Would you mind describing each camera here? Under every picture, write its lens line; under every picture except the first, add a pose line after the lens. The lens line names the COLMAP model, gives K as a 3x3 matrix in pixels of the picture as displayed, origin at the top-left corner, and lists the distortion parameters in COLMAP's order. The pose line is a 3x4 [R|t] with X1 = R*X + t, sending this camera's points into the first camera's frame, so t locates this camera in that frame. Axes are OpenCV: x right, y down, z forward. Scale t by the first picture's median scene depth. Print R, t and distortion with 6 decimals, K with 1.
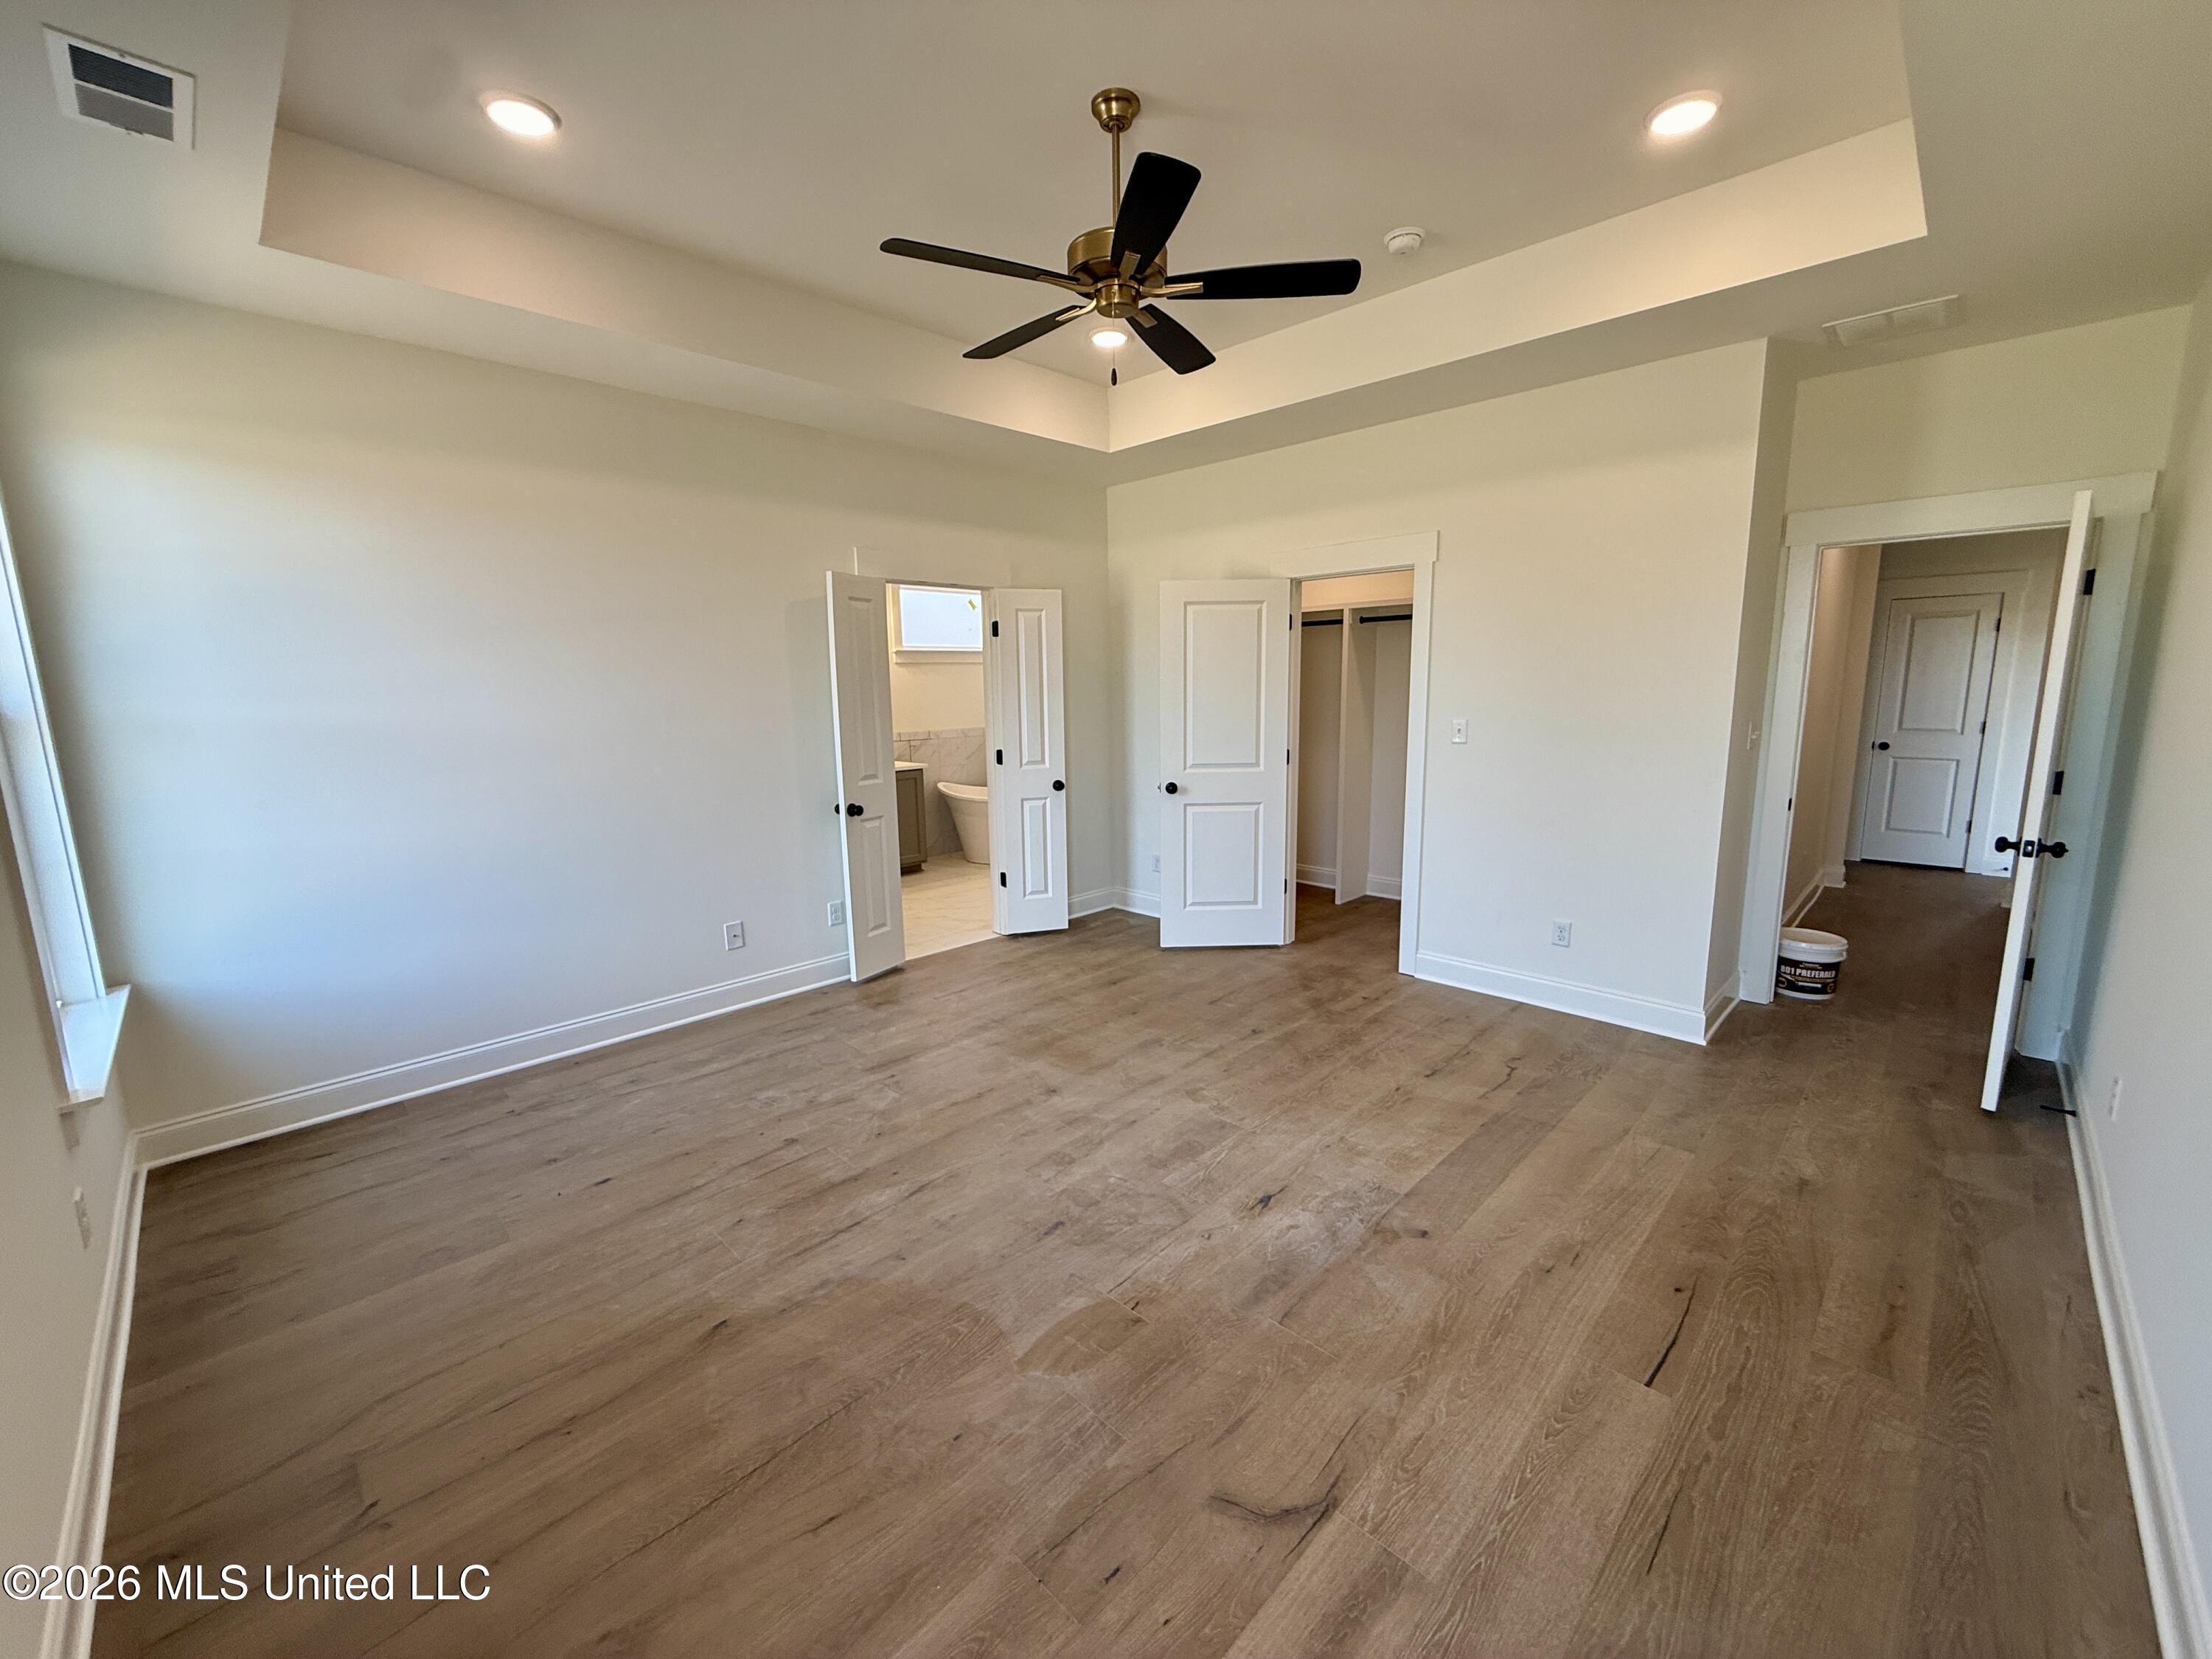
lens RADIAL K [[885.7, 0, 1102.0], [0, 885.7, 828.2], [0, 0, 1]] dist [0.001000, 0.000421]
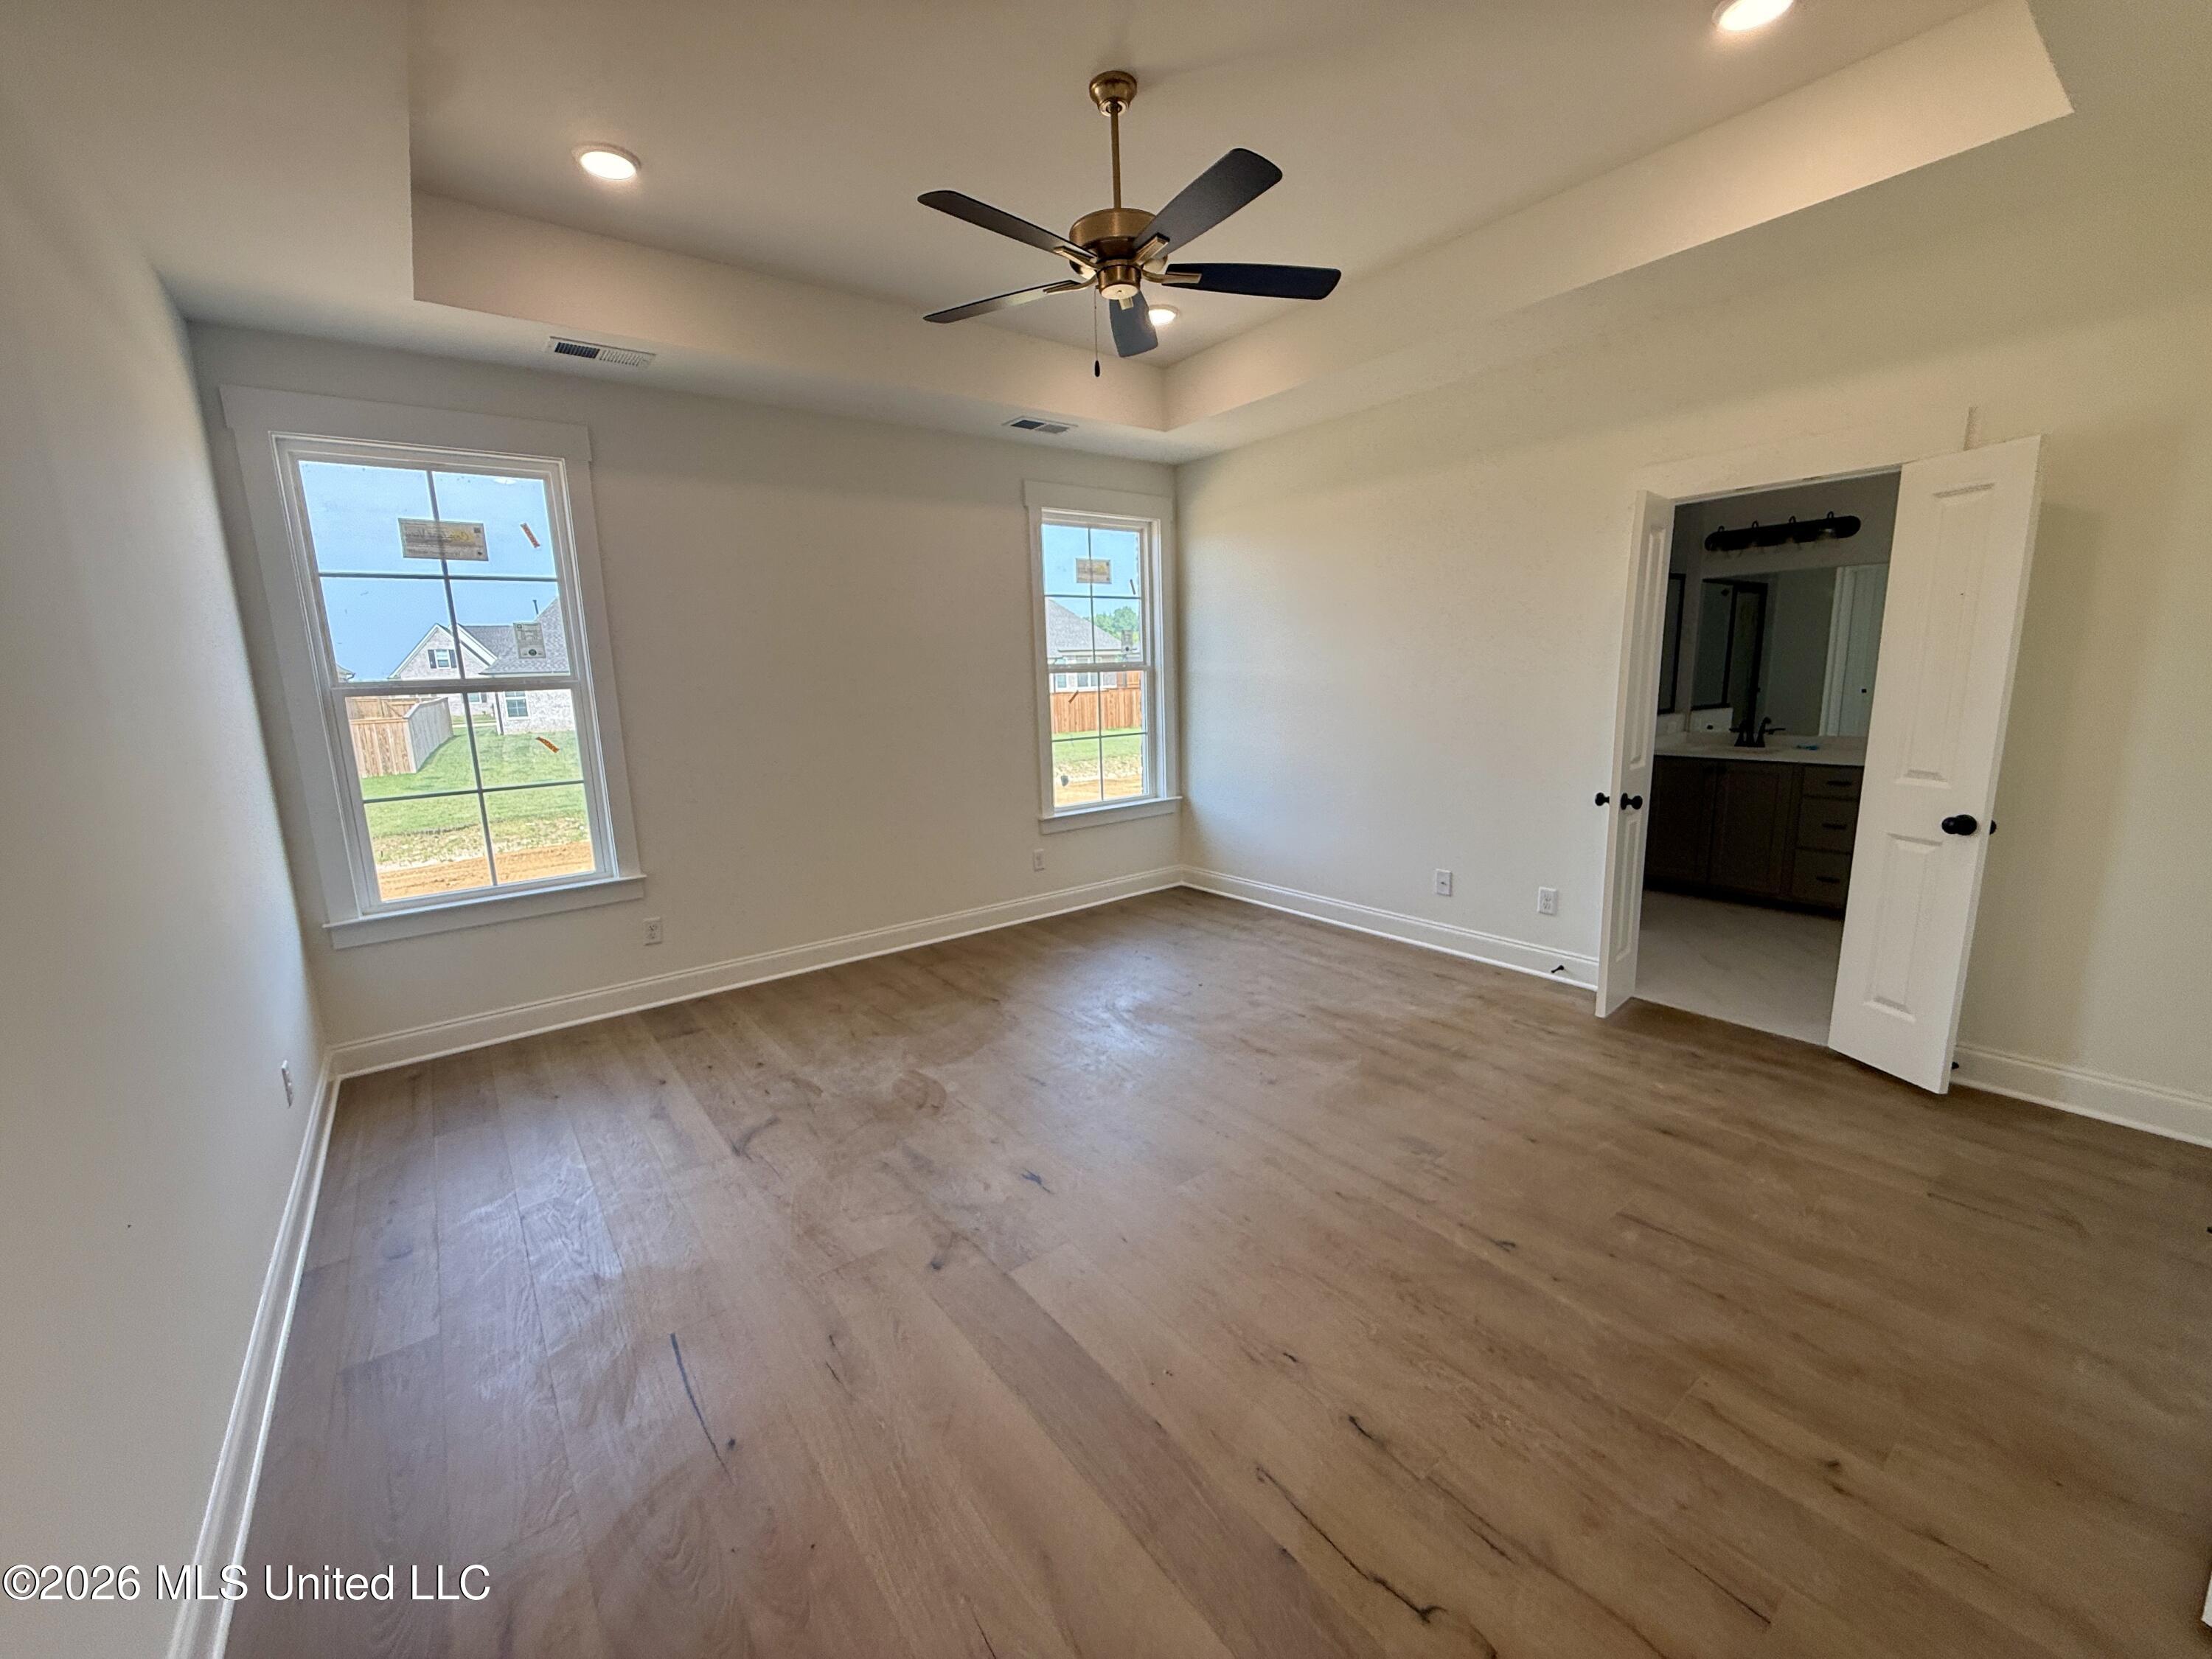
lens RADIAL K [[885.7, 0, 1102.0], [0, 885.7, 828.2], [0, 0, 1]] dist [0.001000, 0.000421]
pose [[-0.141160, 0.194109, -0.970771, 0.814184], [-0.126895, 0.968953, 0.212197, -0.142723], [0.981821, 0.153139, -0.112146, 0.855355]]
